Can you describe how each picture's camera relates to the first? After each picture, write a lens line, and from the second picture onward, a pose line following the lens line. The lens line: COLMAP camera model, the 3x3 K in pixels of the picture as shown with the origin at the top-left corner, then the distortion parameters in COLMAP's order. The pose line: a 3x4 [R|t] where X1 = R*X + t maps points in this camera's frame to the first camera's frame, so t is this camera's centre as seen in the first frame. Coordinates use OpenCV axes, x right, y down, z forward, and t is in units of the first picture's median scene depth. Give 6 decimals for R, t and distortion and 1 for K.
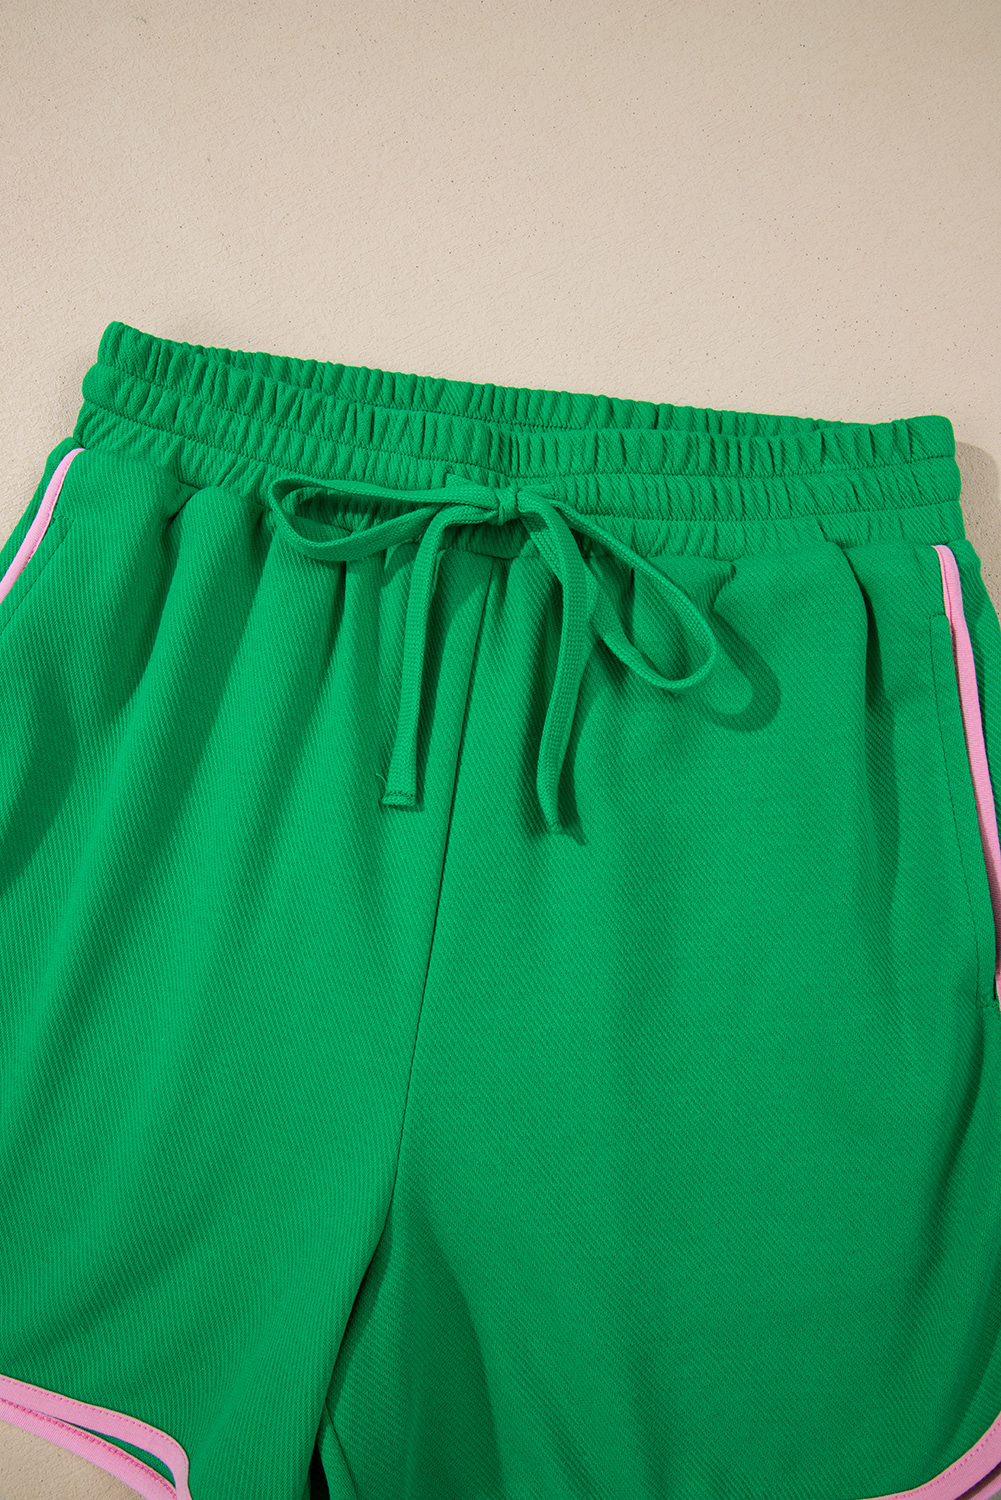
lens RADIAL K [[1168.6, 0, 506.8], [0, 1168.6, 740.3], [0, 0, 1]] dist [-0.019153, -0.003956]
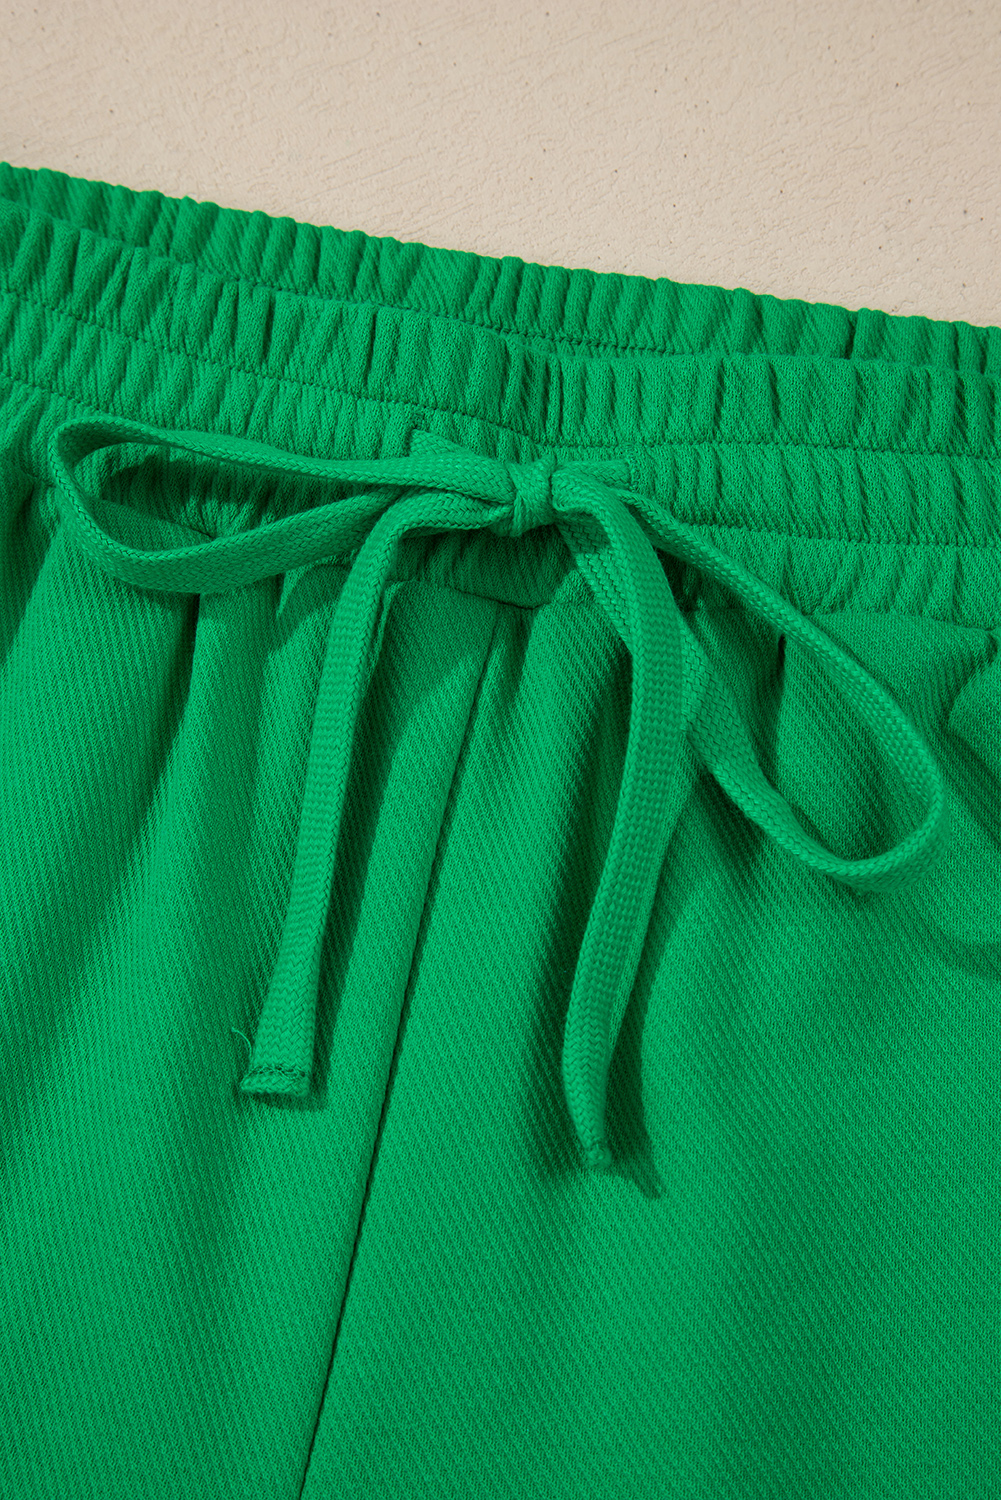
lens RADIAL K [[2883.9, 0, 492.6], [0, 2883.9, 755.8], [0, 0, 1]] dist [0.339681, 0.000000]
pose [[0.998314, 0.047719, -0.033061, 0.029149], [-0.051945, 0.988543, -0.141721, 0.080435], [0.025919, 0.143200, 0.989354, -0.193430]]
